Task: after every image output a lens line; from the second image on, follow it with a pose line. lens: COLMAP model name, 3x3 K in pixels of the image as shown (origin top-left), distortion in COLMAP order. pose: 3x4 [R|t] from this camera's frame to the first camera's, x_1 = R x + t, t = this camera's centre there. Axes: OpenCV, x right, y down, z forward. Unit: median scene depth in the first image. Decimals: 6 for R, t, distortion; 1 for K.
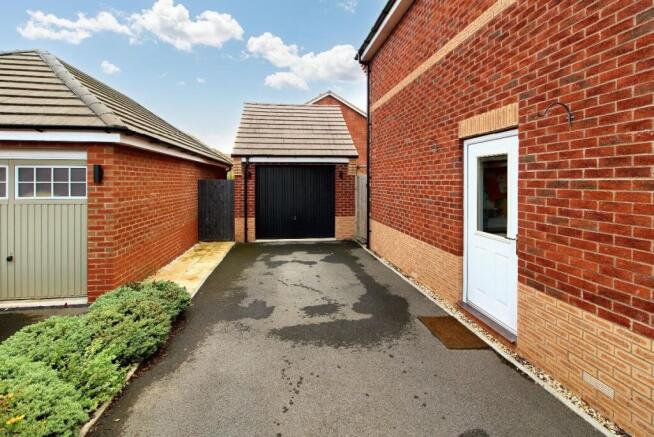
lens RADIAL K [[302.8, 0, 325.1], [0, 302.8, 213.1], [0, 0, 1]] dist [-0.022165, 0.013360]
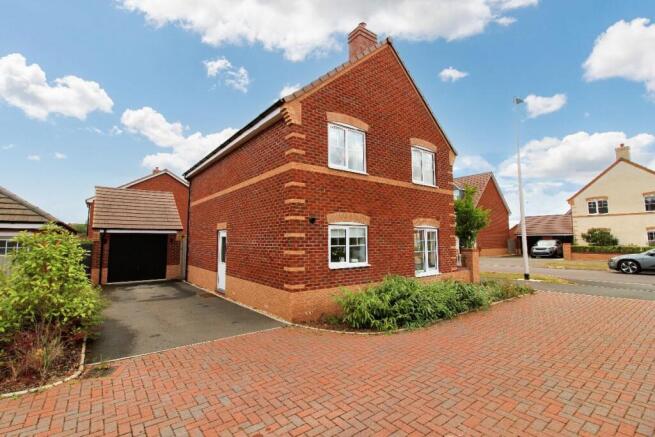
lens RADIAL K [[303.3, 0, 325.6], [0, 303.3, 213.1], [0, 0, 1]] dist [-0.022165, 0.013360]
pose [[0.872846, 0.040758, 0.486290, -0.022211], [0.056585, 0.981331, -0.183814, 0.084775], [-0.484703, 0.187958, 0.854245, -0.925775]]
